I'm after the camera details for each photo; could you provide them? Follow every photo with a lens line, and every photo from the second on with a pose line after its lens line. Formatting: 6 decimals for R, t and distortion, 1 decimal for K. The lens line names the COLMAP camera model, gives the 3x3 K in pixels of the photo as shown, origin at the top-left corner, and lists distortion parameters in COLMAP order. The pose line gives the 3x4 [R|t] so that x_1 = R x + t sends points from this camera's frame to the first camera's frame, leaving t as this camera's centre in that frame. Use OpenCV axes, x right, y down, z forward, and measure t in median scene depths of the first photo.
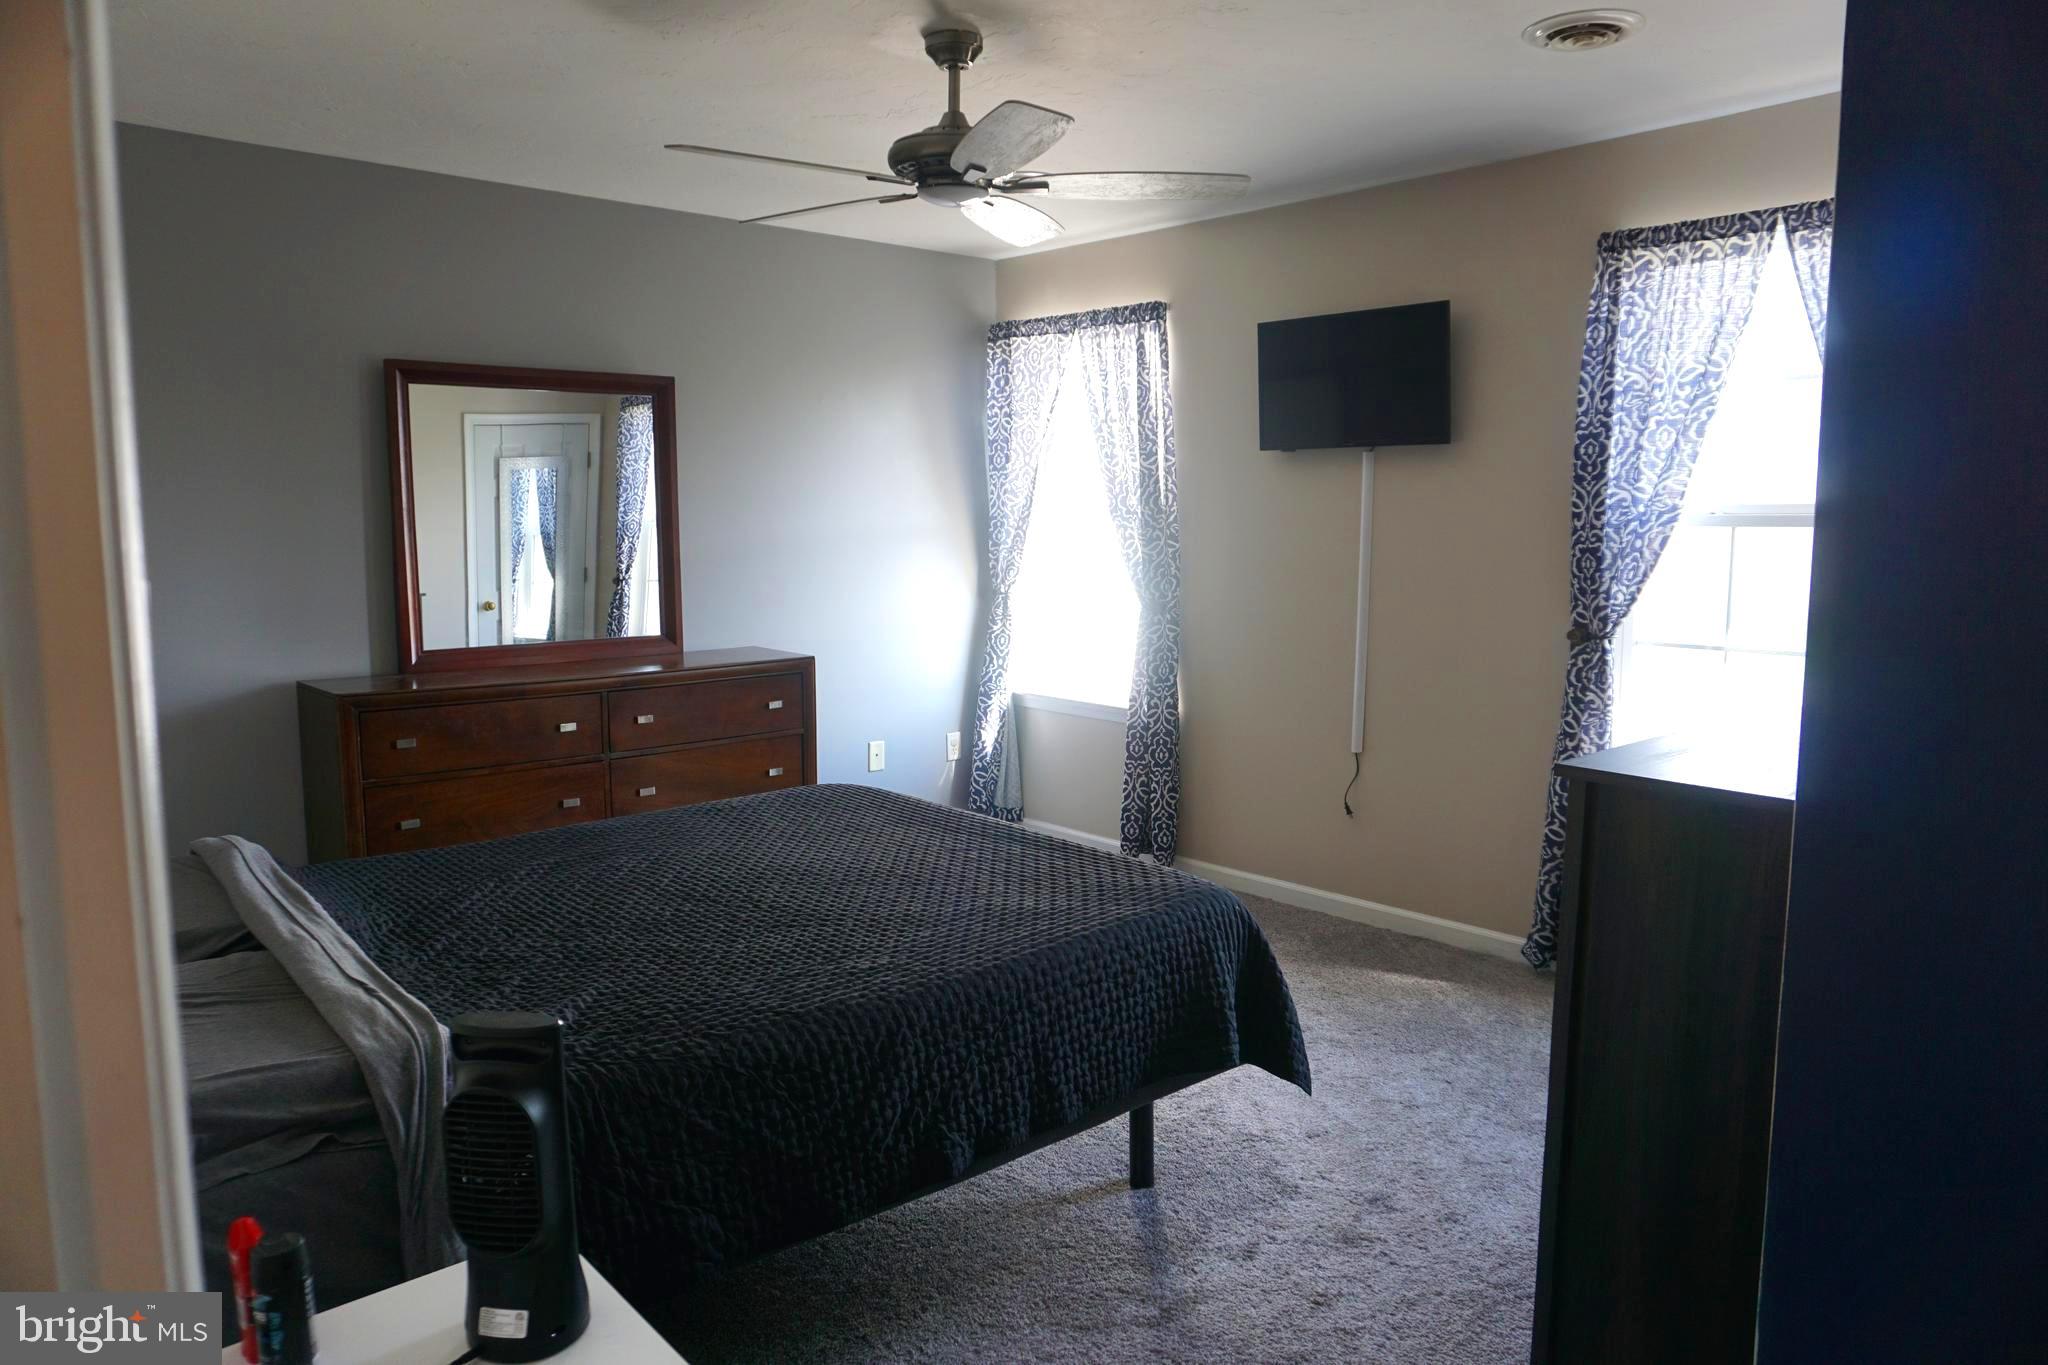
lens RADIAL K [[1367.3, 0, 1005.1], [0, 1367.3, 687.9], [0, 0, 1]] dist [-0.053858, 0.044416]
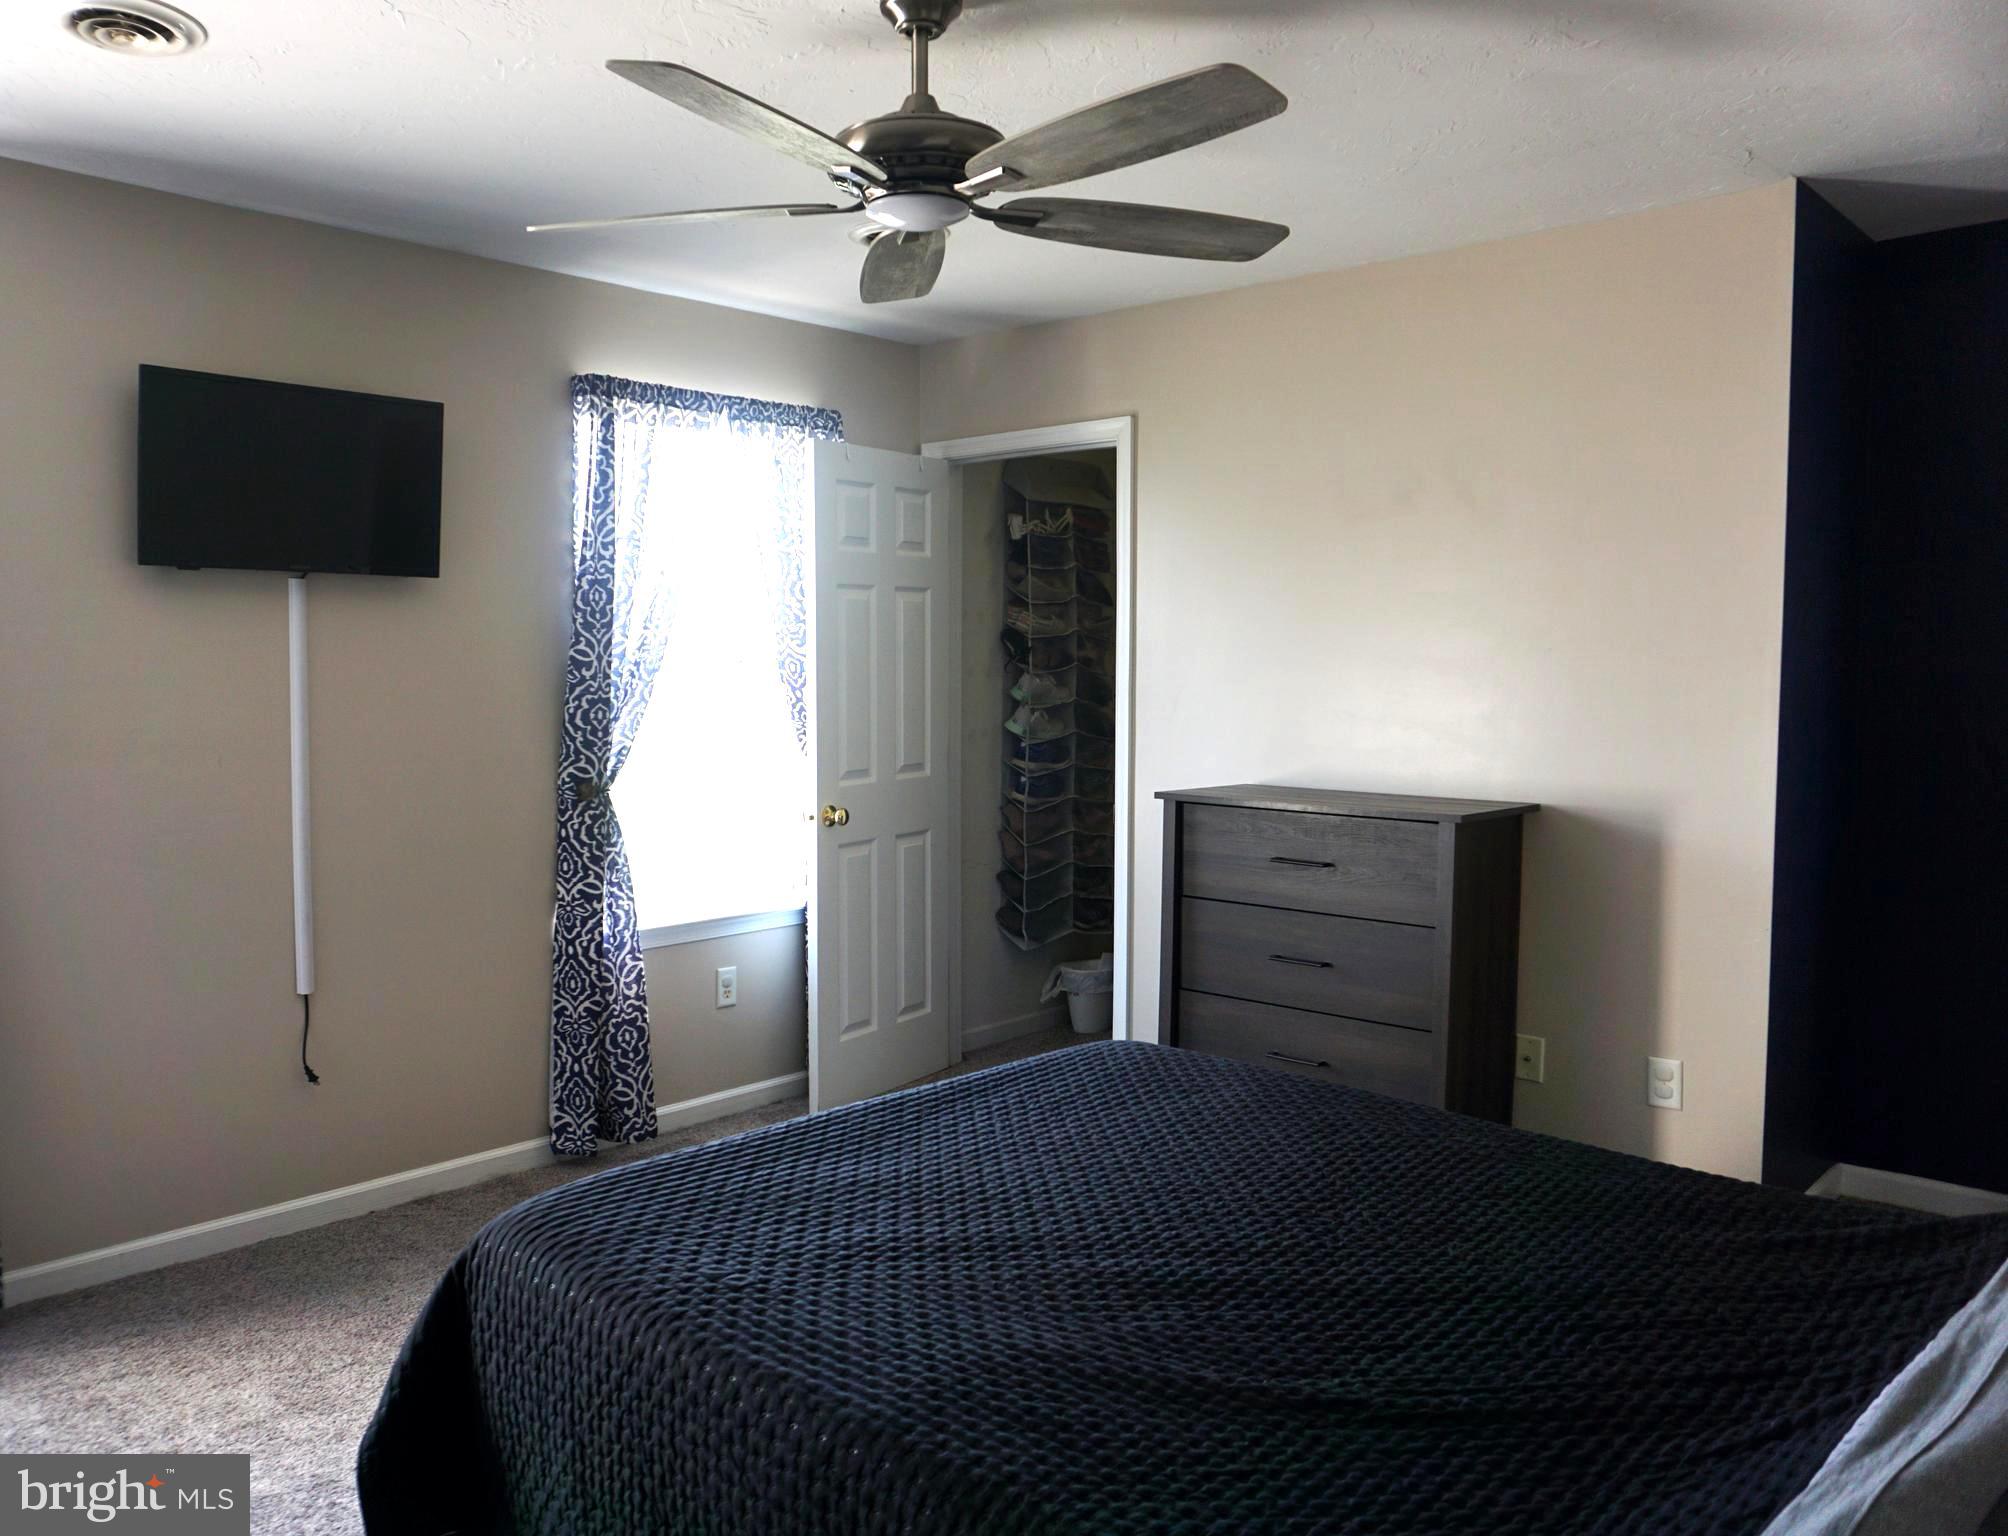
lens RADIAL K [[1578.0, 0, 1004.0], [0, 1578.0, 768.0], [0, 0, 1]] dist [-0.004717, 0.109842]
pose [[-0.074356, -0.066372, 0.995021, -0.692340], [0.130203, 0.988595, 0.075673, -0.099641], [-0.988695, 0.135181, -0.064866, 0.779455]]
